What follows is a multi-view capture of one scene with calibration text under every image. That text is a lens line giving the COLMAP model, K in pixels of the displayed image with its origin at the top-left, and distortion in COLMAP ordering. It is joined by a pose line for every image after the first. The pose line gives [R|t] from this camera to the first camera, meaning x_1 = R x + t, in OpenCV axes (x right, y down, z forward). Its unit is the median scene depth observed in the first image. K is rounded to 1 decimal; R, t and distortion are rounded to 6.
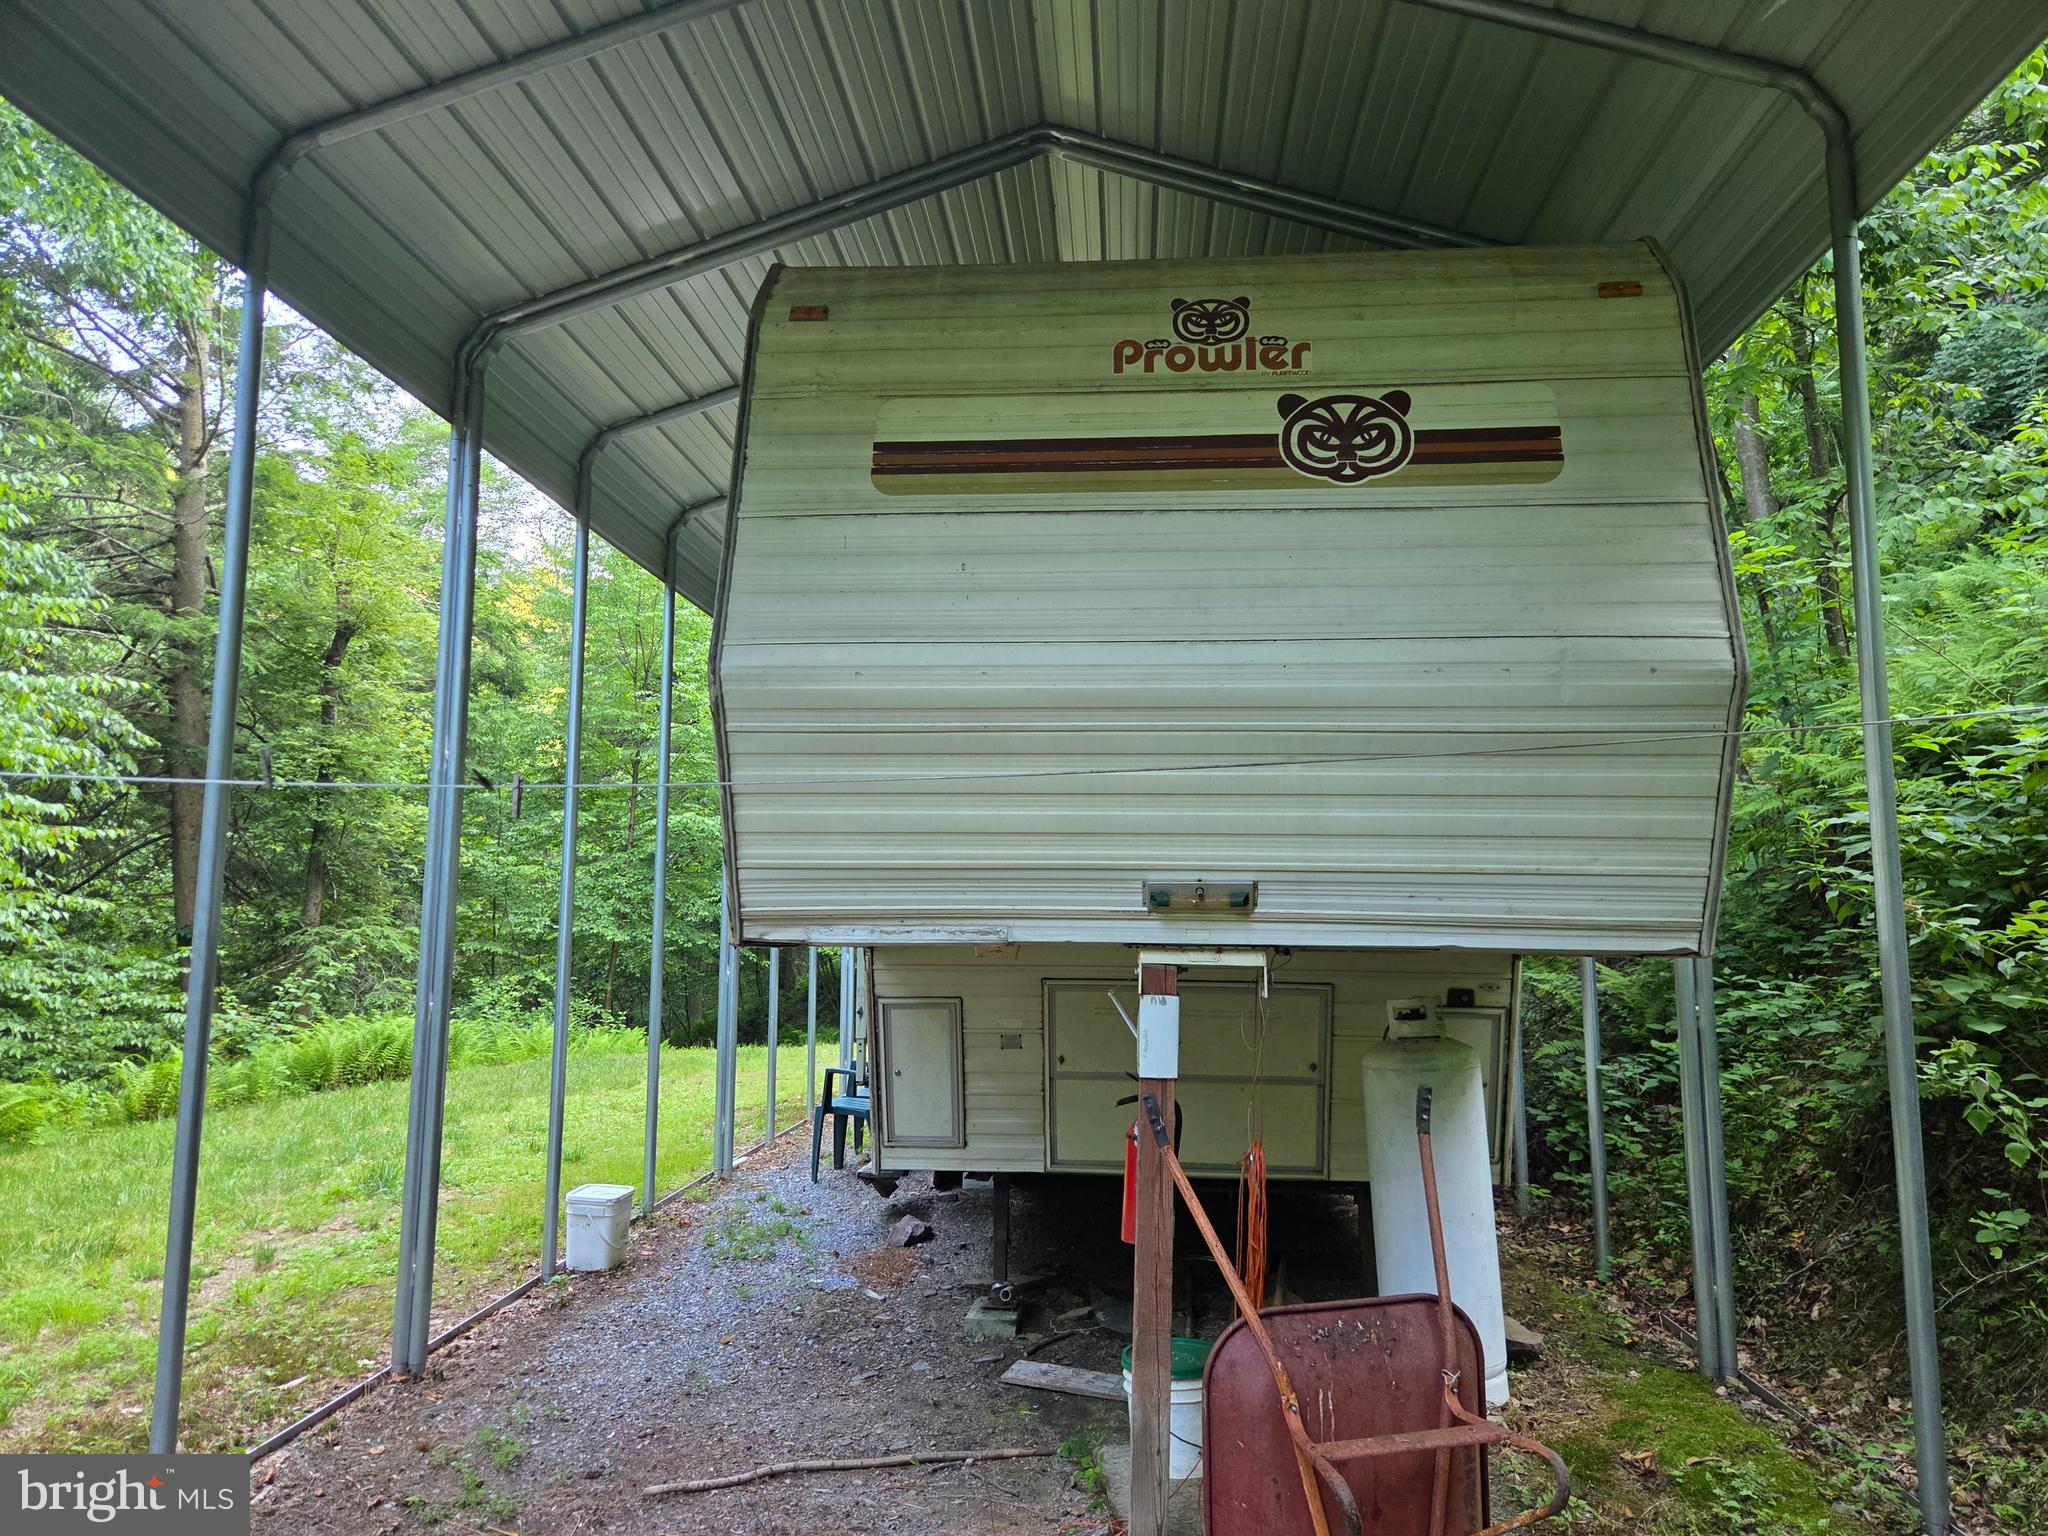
lens RADIAL K [[1358.9, 0, 1020.5], [0, 1358.9, 763.1], [0, 0, 1]] dist [-0.001192, -0.000237]
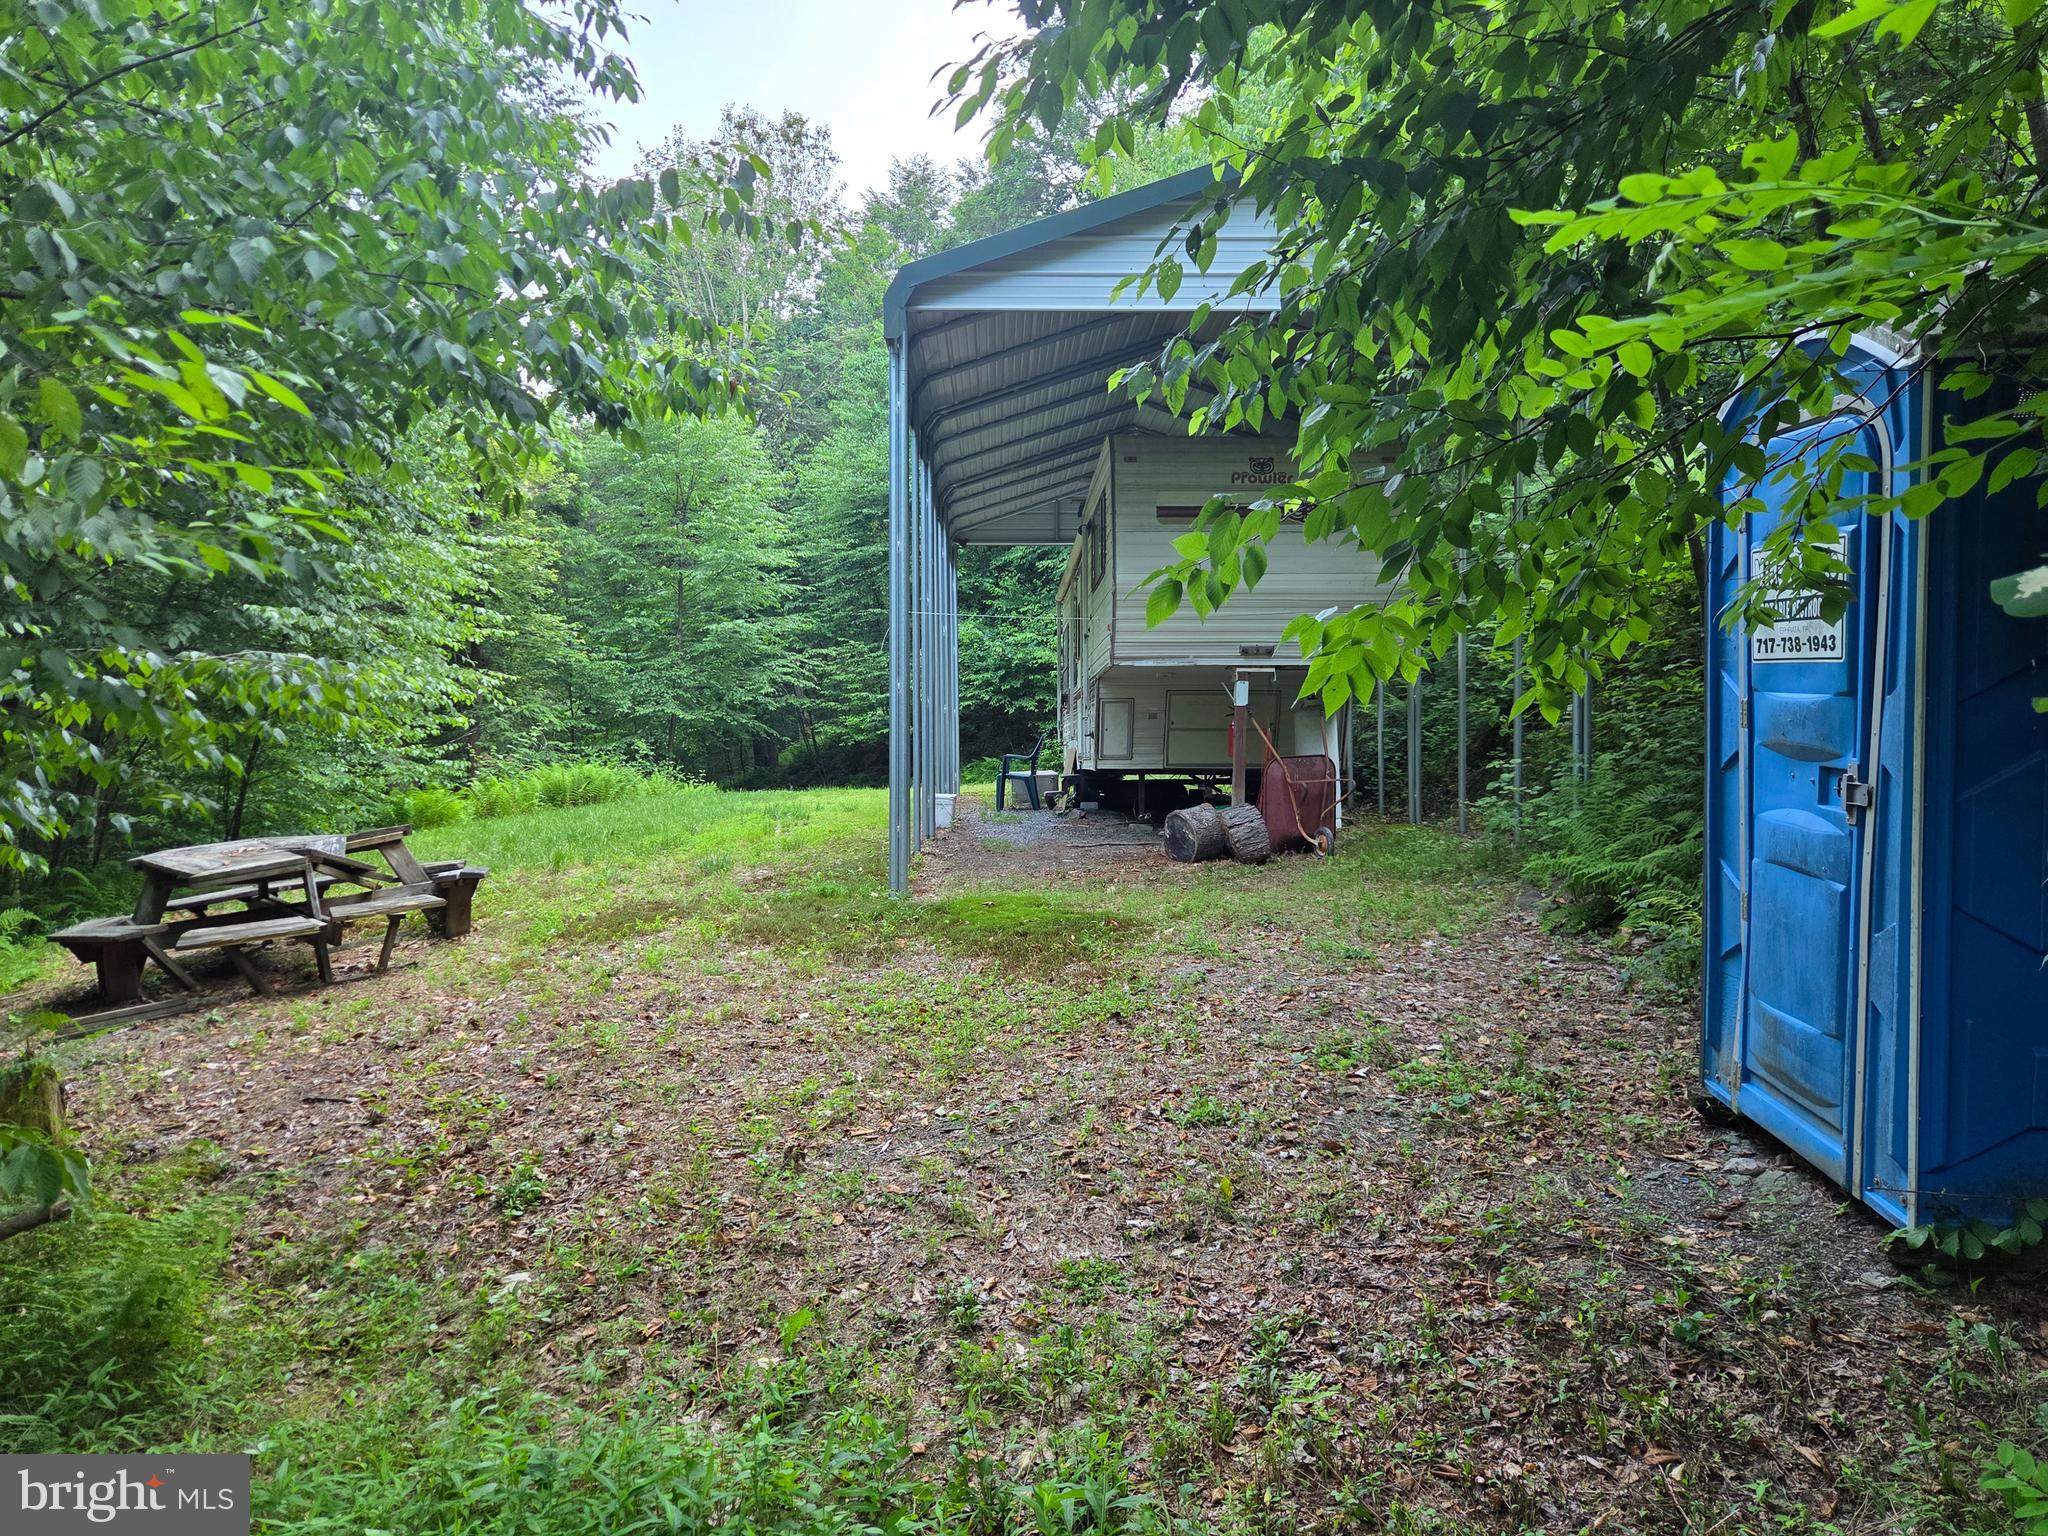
lens RADIAL K [[1358.9, 0, 1024.3], [0, 1358.9, 773.3], [0, 0, 1]] dist [-0.001192, -0.000237]
pose [[0.993008, -0.013388, 0.117287, -0.803097], [-0.004720, 0.988252, 0.152762, -0.106387], [-0.117954, -0.152247, 0.981279, -2.175895]]
